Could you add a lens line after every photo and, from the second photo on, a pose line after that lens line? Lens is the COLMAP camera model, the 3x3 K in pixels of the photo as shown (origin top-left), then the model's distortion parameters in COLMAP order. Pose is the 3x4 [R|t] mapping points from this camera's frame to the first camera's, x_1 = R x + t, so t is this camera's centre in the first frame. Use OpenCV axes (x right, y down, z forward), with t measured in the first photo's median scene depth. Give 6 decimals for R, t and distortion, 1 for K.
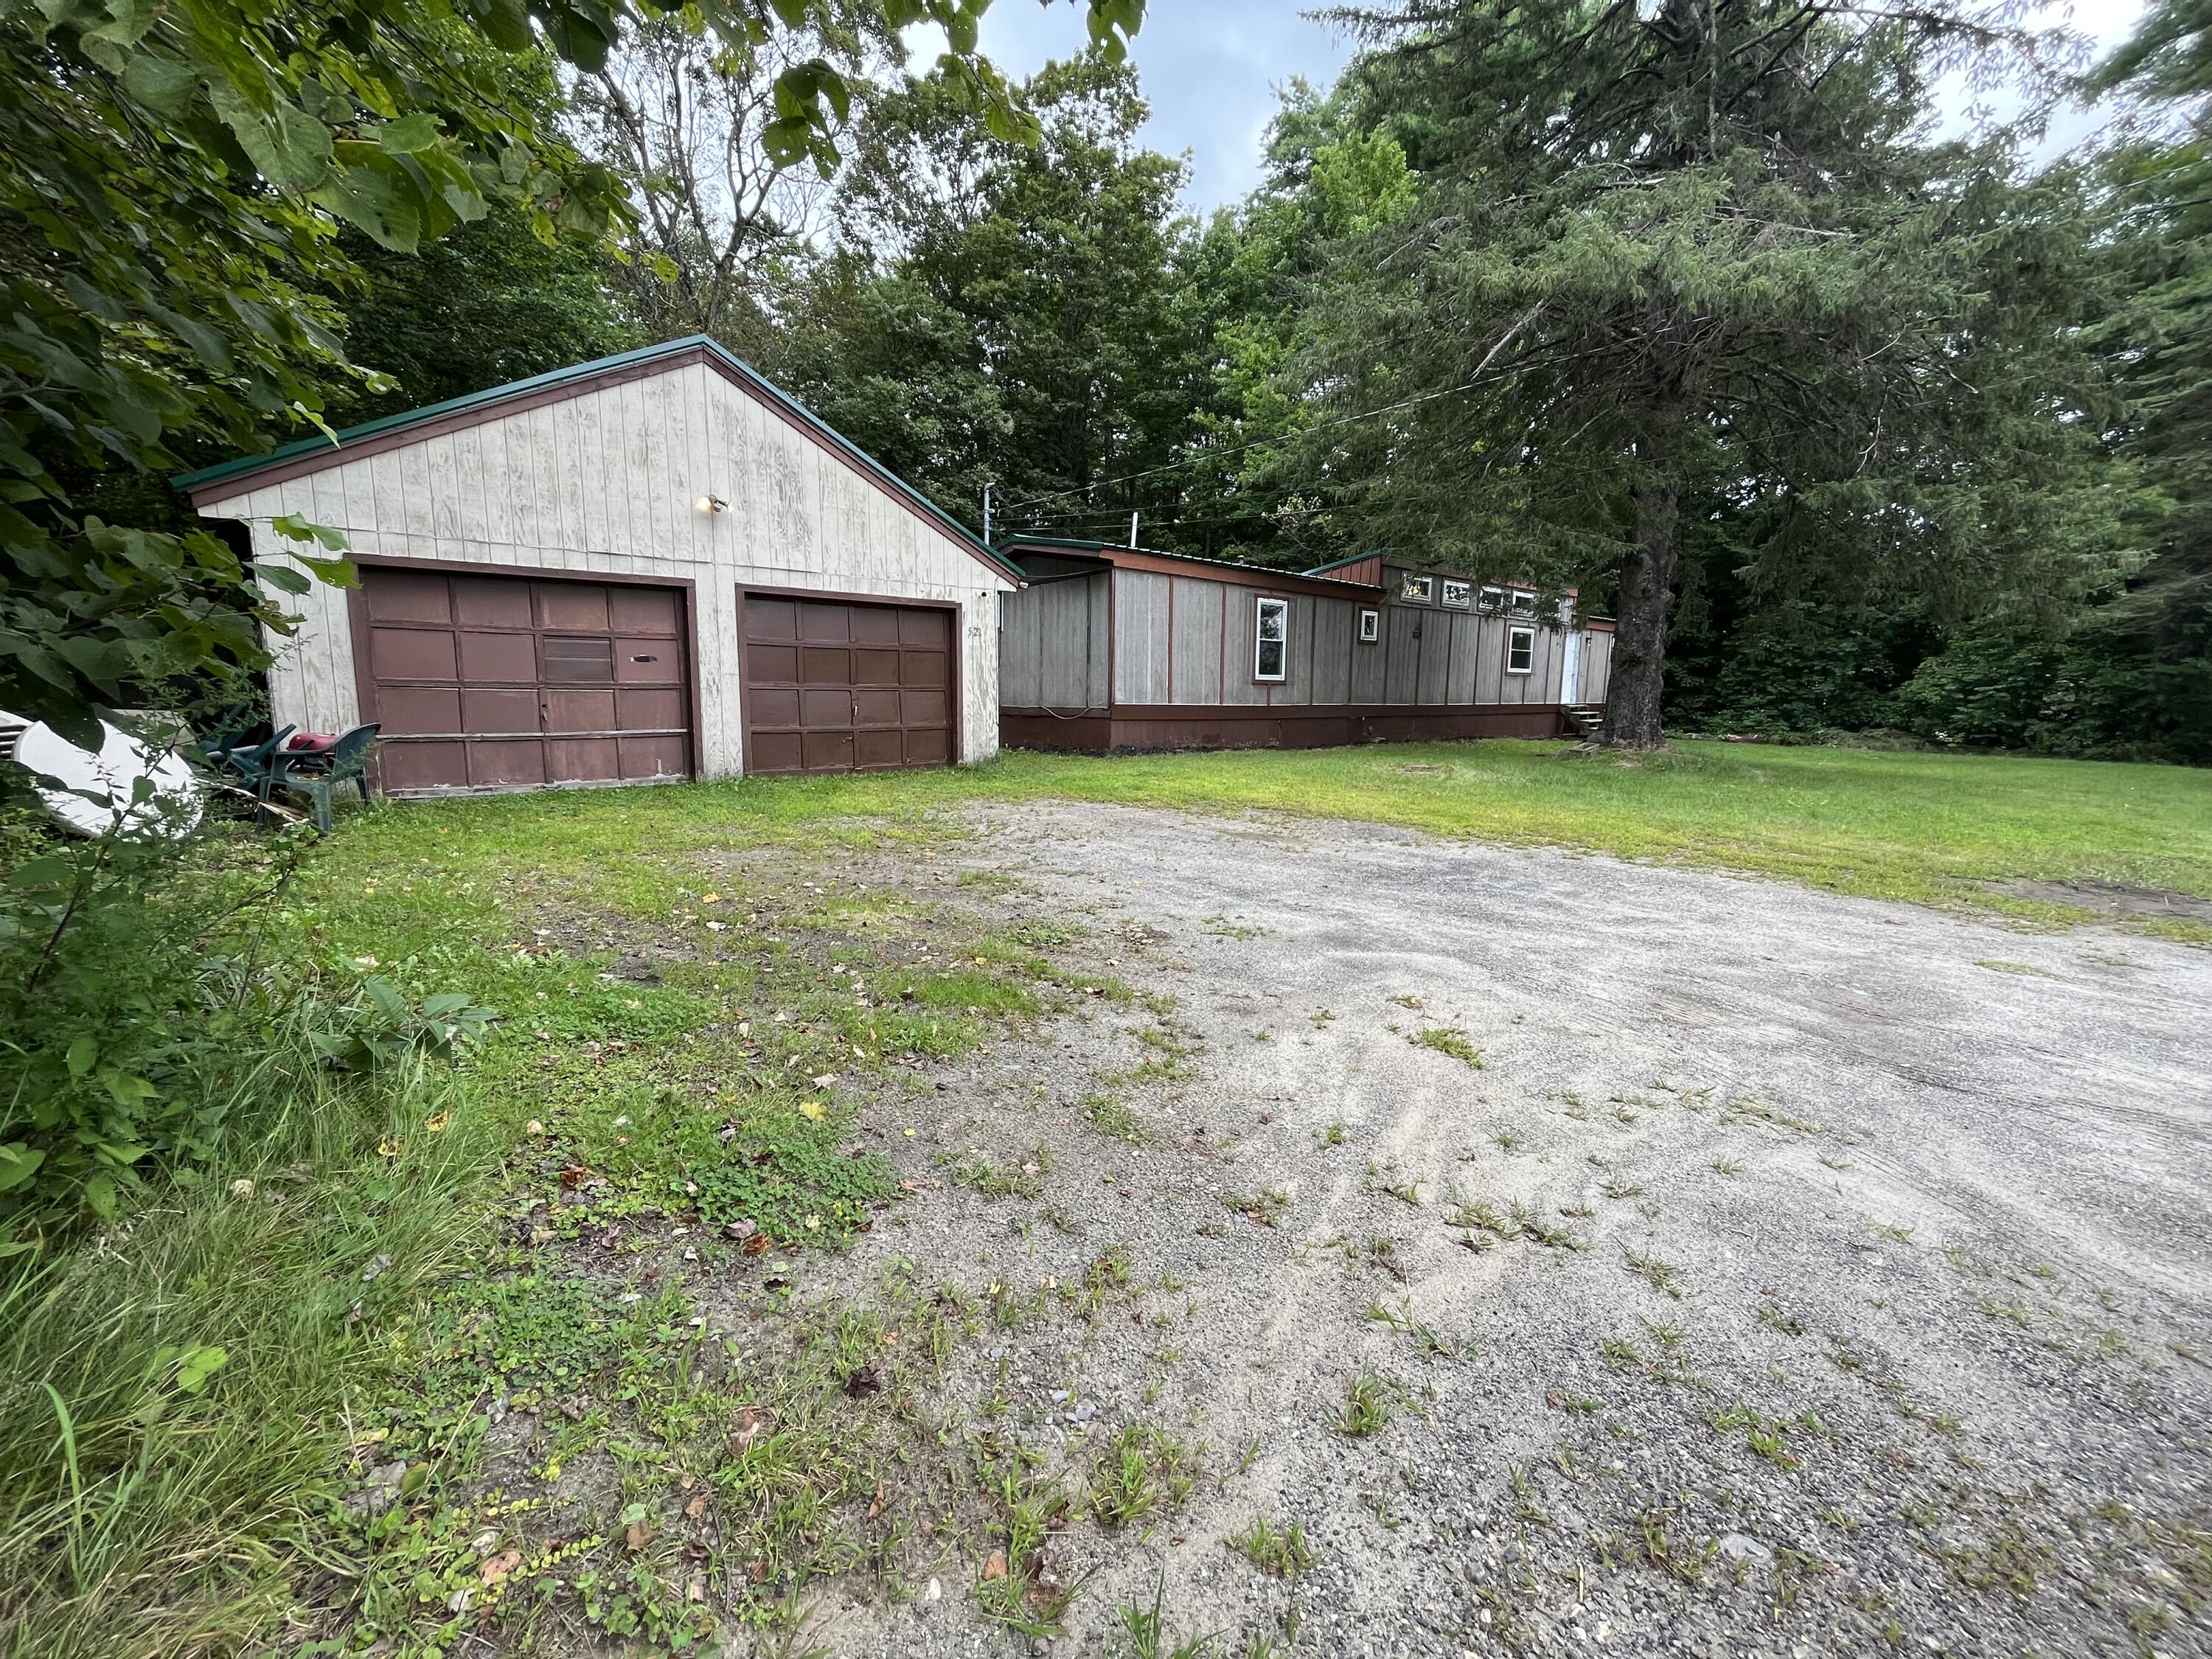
lens RADIAL K [[895.4, 0, 1102.2], [0, 895.4, 824.4], [0, 0, 1]] dist [-0.000470, -0.000127]
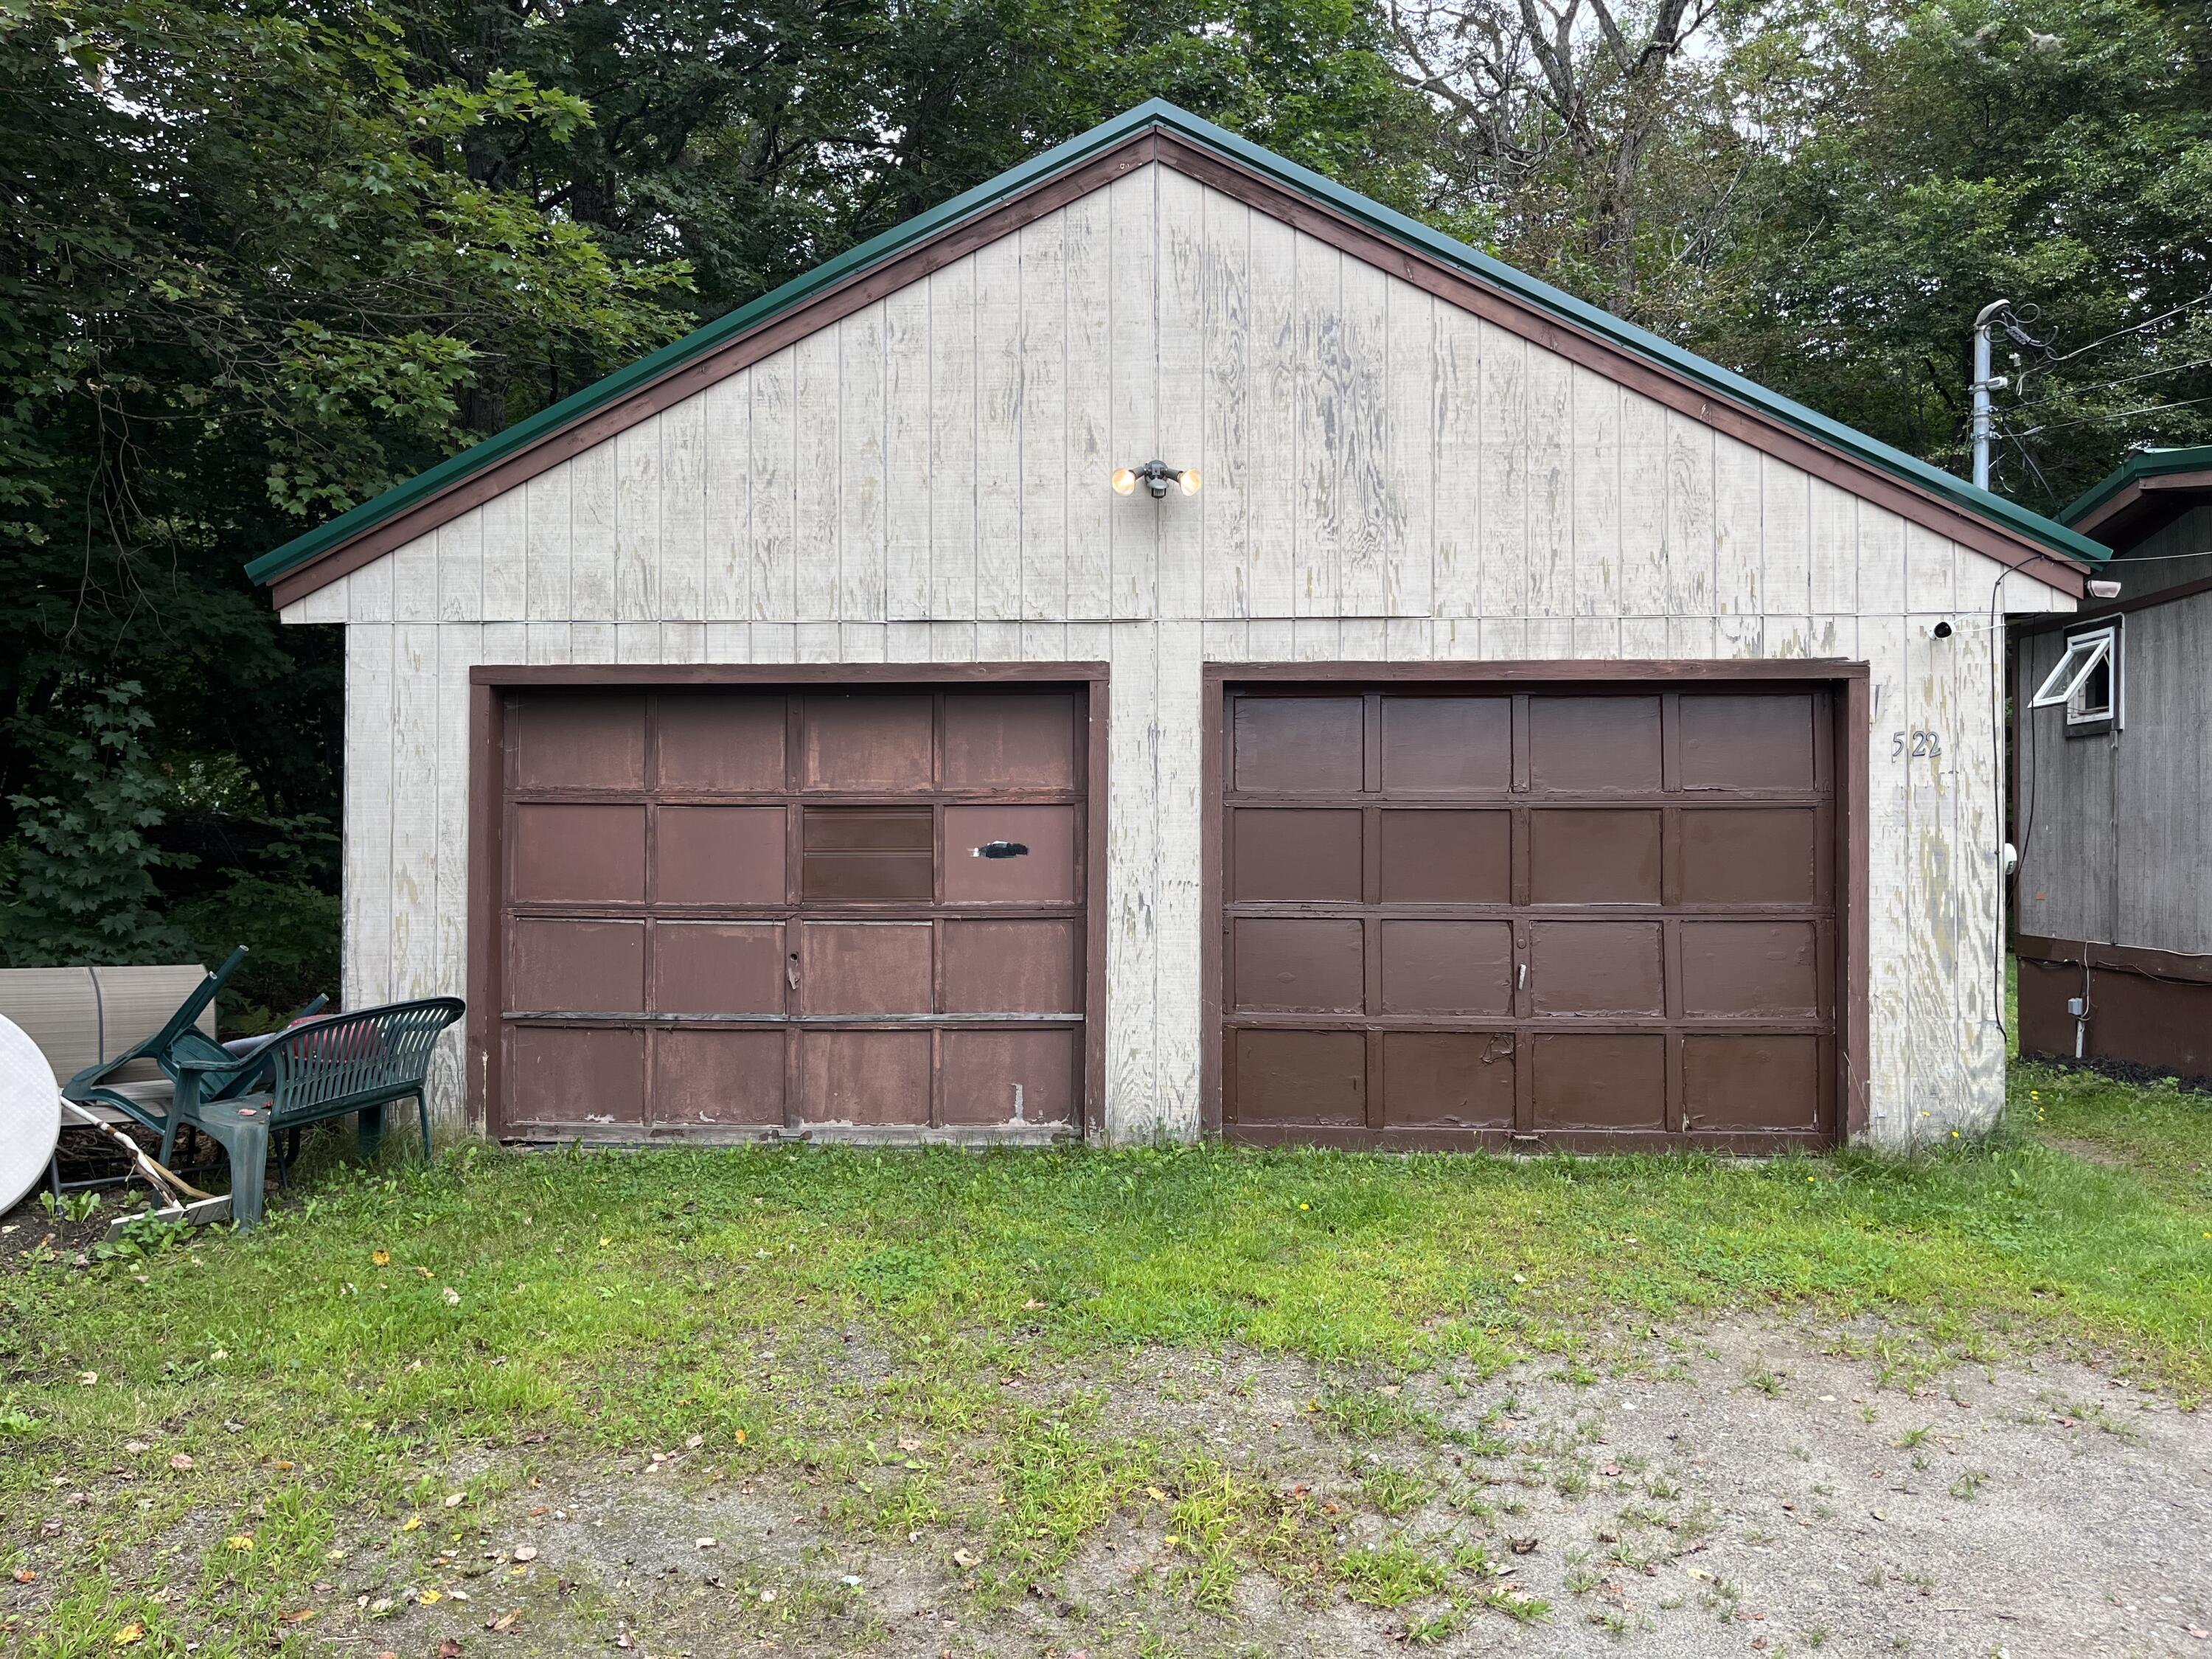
lens RADIAL K [[1673.5, 0, 1106.0], [0, 1673.5, 829.5], [0, 0, 1]] dist [0.069793, -0.088684]
pose [[0.732233, -0.014926, -0.680891, 0.077852], [-0.095485, 0.987635, -0.124335, -0.098629], [0.674327, 0.156057, 0.721754, 0.447048]]
